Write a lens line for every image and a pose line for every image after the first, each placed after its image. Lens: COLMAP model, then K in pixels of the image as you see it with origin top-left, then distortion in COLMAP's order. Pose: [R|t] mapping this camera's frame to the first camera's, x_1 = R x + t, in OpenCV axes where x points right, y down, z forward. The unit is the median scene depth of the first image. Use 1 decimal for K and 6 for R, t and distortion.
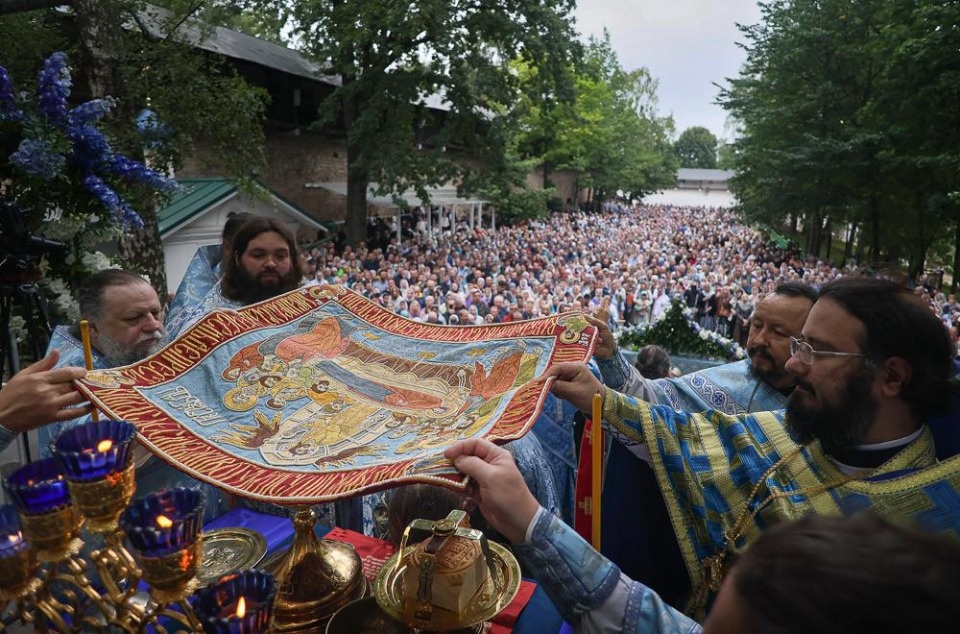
lens RADIAL K [[554.8, 0, 480.0], [0, 554.8, 280.2], [0, 0, 1]] dist [0.003636, -0.000357]
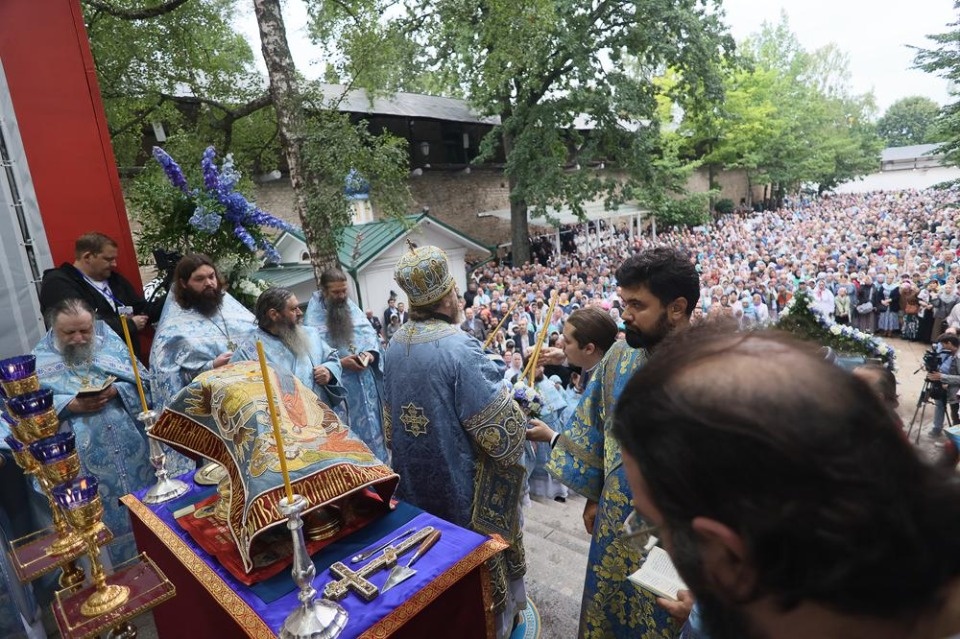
lens RADIAL K [[522.0, 0, 497.0], [0, 522.0, 316.3], [0, 0, 1]] dist [-0.014320, 0.011635]
pose [[0.929713, -0.039295, -0.366181, 0.100909], [0.053527, 0.998151, 0.028788, 0.010518], [0.364373, -0.046365, 0.930098, -0.010459]]
